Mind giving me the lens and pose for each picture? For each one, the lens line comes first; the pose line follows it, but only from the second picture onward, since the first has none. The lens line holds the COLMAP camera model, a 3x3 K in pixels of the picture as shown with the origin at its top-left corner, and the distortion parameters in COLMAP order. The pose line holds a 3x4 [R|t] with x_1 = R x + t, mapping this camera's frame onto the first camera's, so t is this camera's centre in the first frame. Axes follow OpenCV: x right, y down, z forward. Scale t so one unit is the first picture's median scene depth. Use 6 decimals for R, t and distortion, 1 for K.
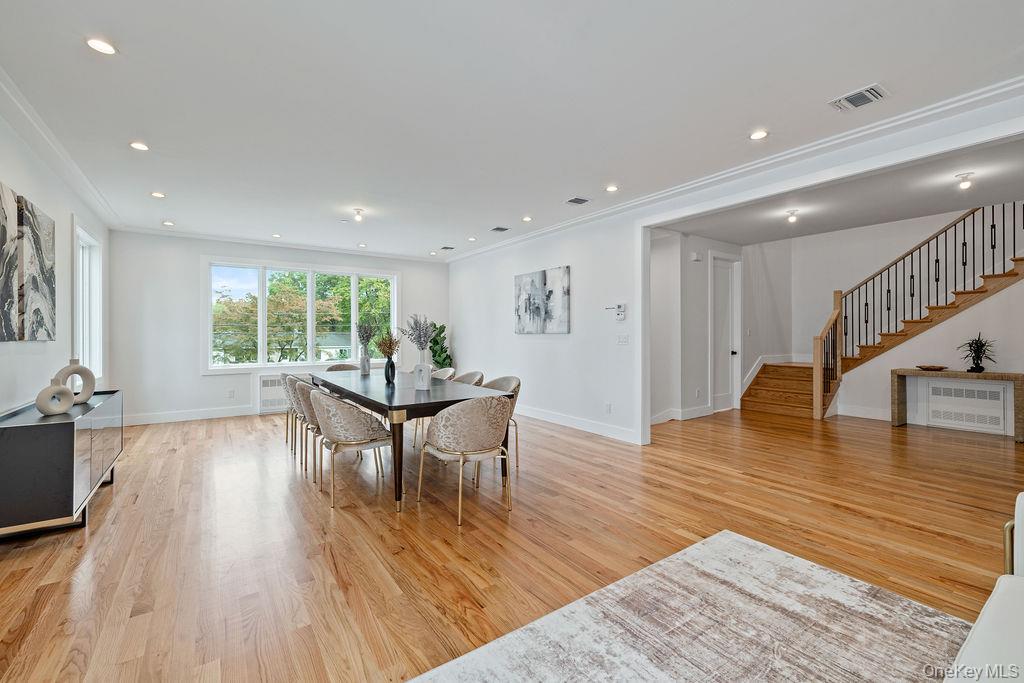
lens RADIAL K [[433.8, 0, 508.9], [0, 433.8, 333.8], [0, 0, 1]] dist [-0.000095, -0.000196]
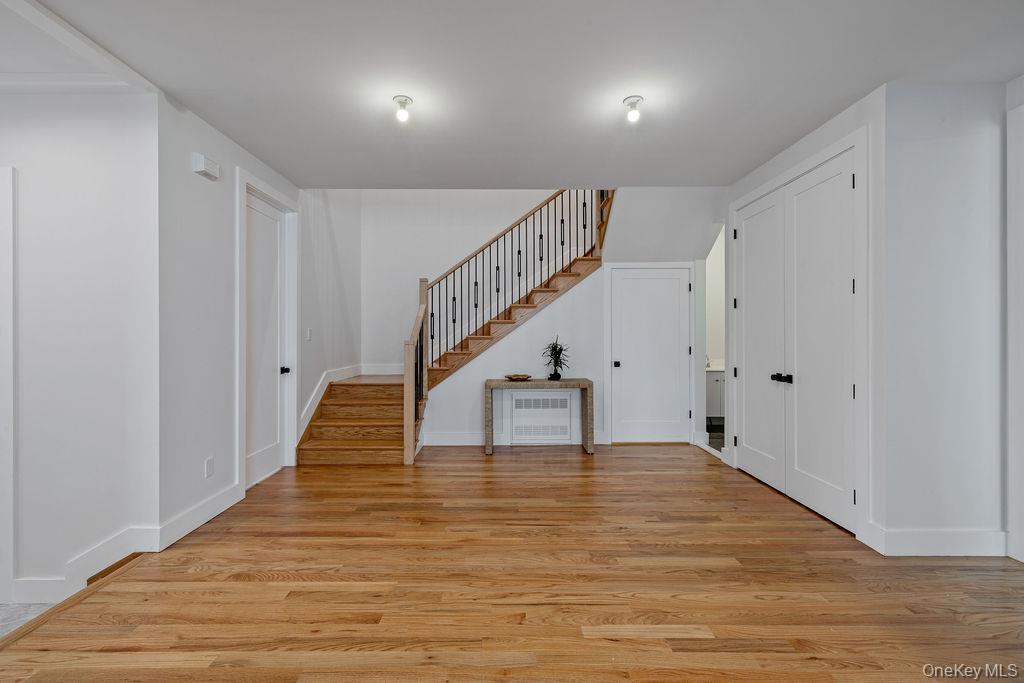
lens RADIAL K [[433.8, 0, 505.4], [0, 433.8, 336.6], [0, 0, 1]] dist [-0.003207, -0.000246]
pose [[0.571891, -0.000428, 0.820329, 0.277336], [-0.002393, 0.999995, 0.002189, -0.002932], [-0.820326, -0.003215, 0.571887, 0.558237]]
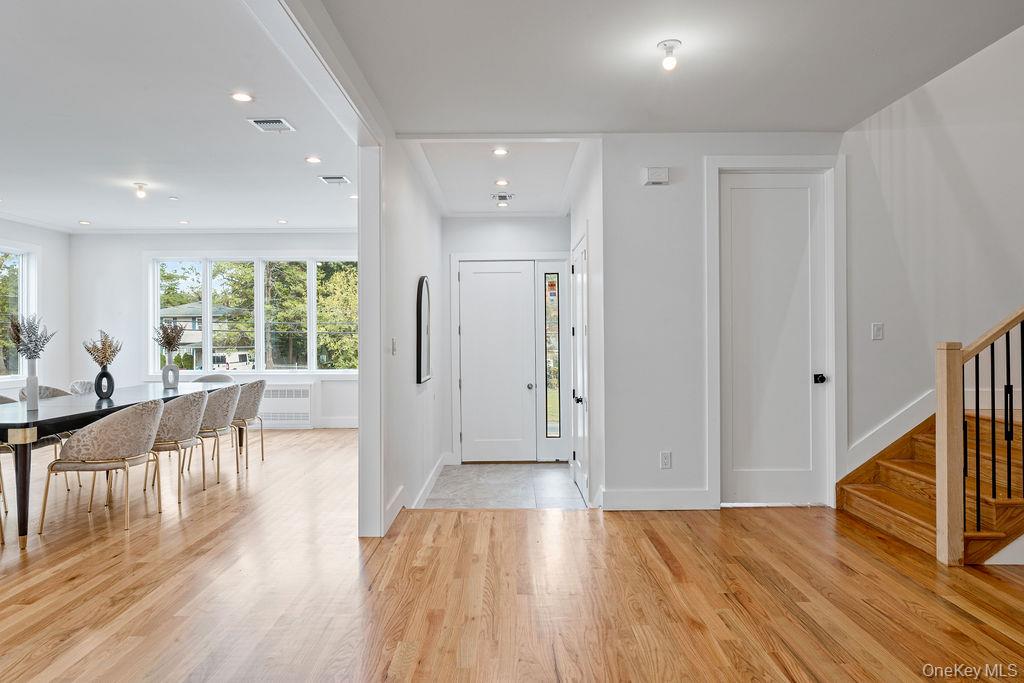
lens RADIAL K [[641.5, 0, 512.2], [0, 641.5, 331.5], [0, 0, 1]] dist [0.002529, 0.000556]
pose [[0.819817, -0.004924, -0.572605, 0.813720], [0.004341, 0.999988, -0.002384, -0.004604], [0.572610, -0.000531, 0.819828, 0.373715]]
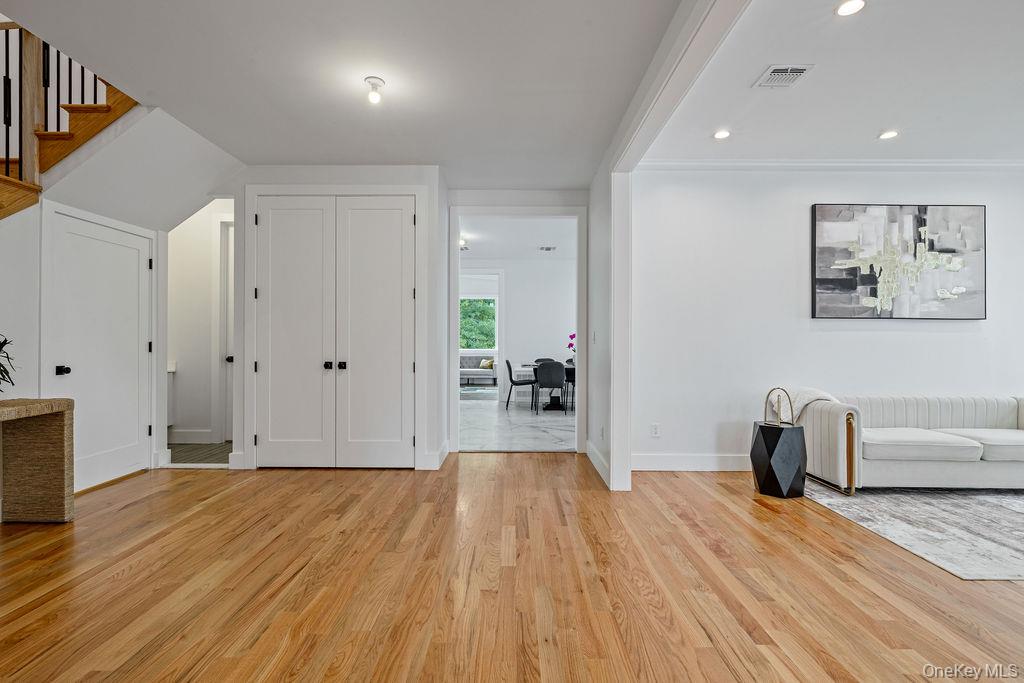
lens RADIAL K [[487.3, 0, 512.0], [0, 487.3, 341.5], [0, 0, 1]] dist [-0.002312, 0.000360]
pose [[-0.819783, 0.000296, 0.572675, 0.324985], [-0.002286, 0.999990, -0.003790, 0.020135], [-0.572670, -0.004417, -0.819774, 1.059612]]
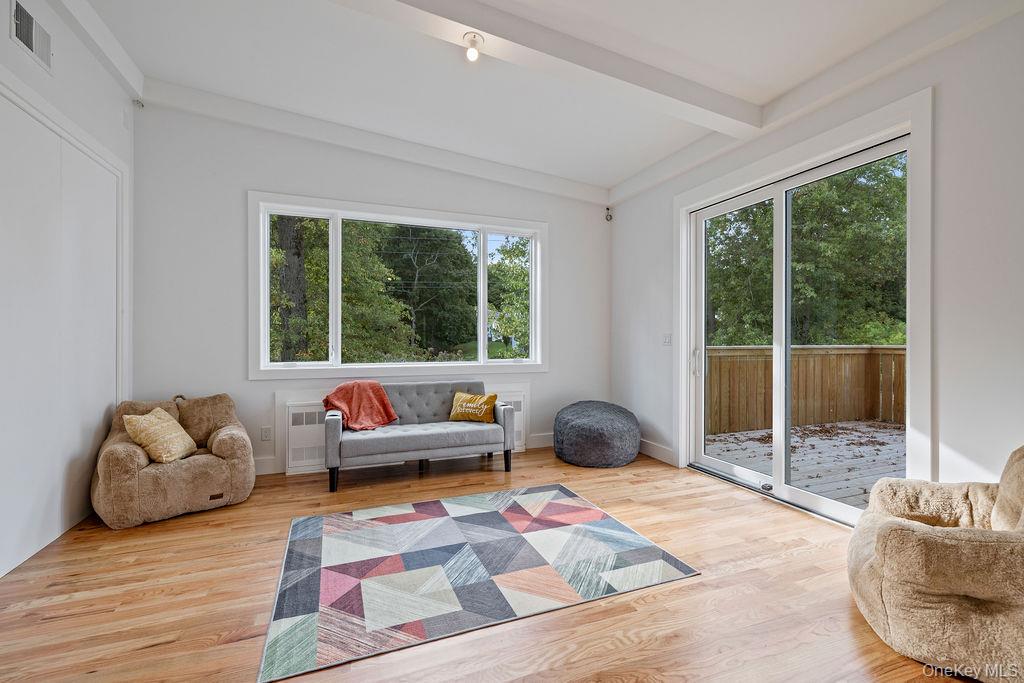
lens RADIAL K [[436.3, 0, 504.7], [0, 436.3, 337.2], [0, 0, 1]] dist [0.001831, 0.000372]
pose [[-0.971278, 0.003025, 0.237929, 1.578212], [0.001750, 0.999983, -0.005571, 0.007177], [-0.237941, -0.004995, -0.971267, -0.127680]]
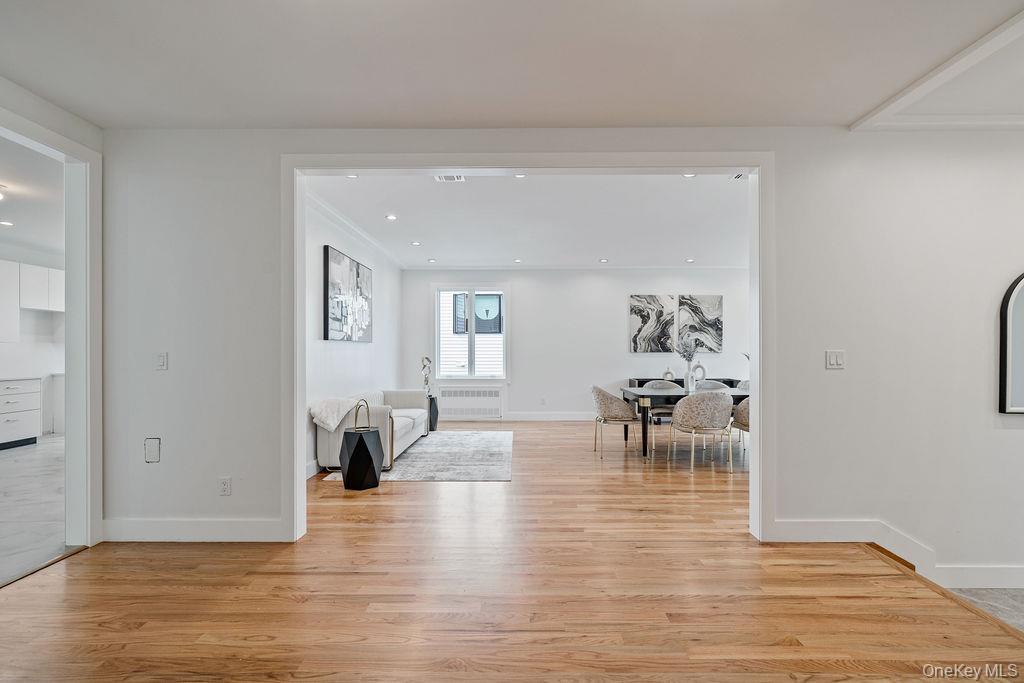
lens RADIAL K [[467.5, 0, 509.0], [0, 467.5, 351.8], [0, 0, 1]] dist [0.009734, -0.000046]
pose [[-0.581372, 0.006217, -0.813614, 0.897187], [0.003466, 0.999981, 0.005165, -0.002105], [0.813630, 0.000182, -0.581383, 0.955421]]
